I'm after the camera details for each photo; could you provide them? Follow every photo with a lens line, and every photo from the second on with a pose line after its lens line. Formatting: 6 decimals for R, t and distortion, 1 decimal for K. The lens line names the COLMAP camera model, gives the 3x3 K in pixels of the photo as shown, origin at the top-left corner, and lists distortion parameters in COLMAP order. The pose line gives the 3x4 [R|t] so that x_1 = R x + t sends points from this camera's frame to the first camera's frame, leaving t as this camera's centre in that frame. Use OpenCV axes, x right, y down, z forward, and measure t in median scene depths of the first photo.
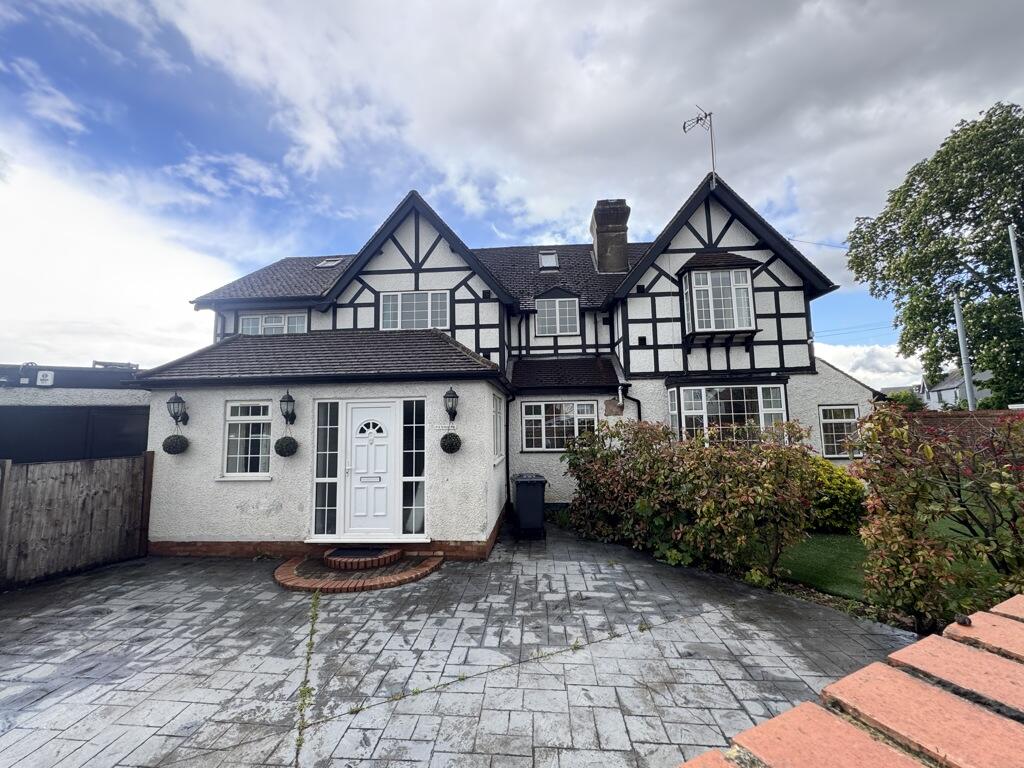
lens RADIAL K [[407.5, 0, 511.9], [0, 407.5, 381.7], [0, 0, 1]] dist [-0.002861, 0.000471]
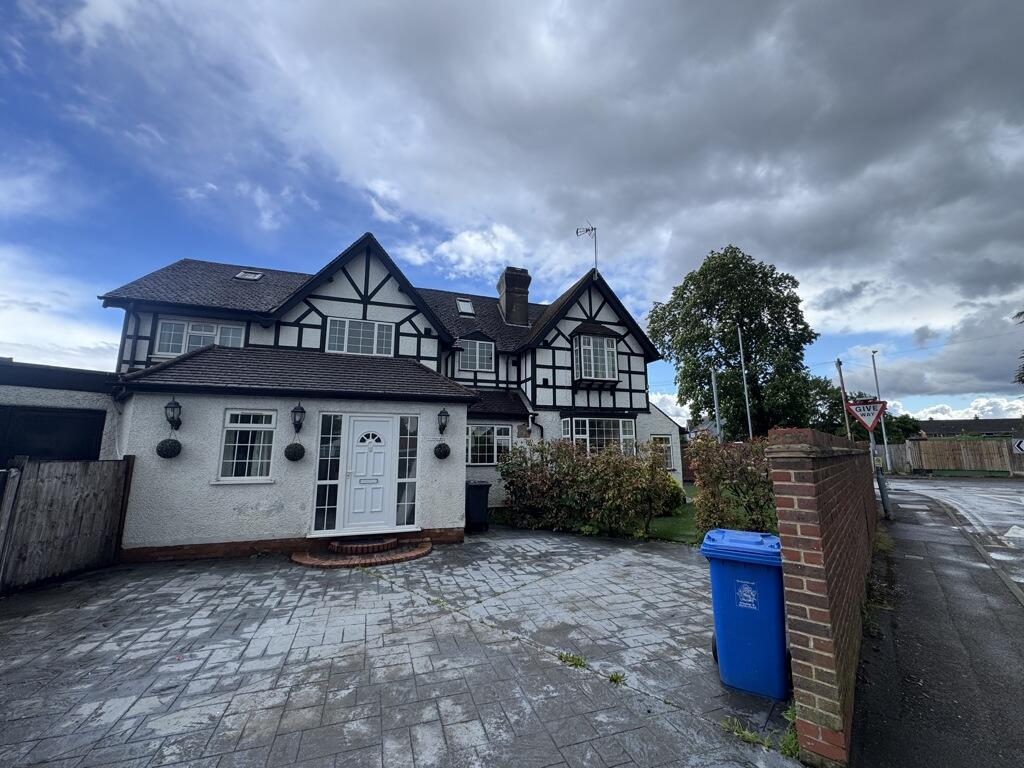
lens RADIAL K [[407.5, 0, 511.9], [0, 407.5, 383.3], [0, 0, 1]] dist [-0.002861, 0.000471]
pose [[0.920735, 0.080578, 0.381778, -0.317585], [-0.053478, 0.995271, -0.081088, 0.020731], [-0.386507, 0.054244, 0.920690, -0.199301]]
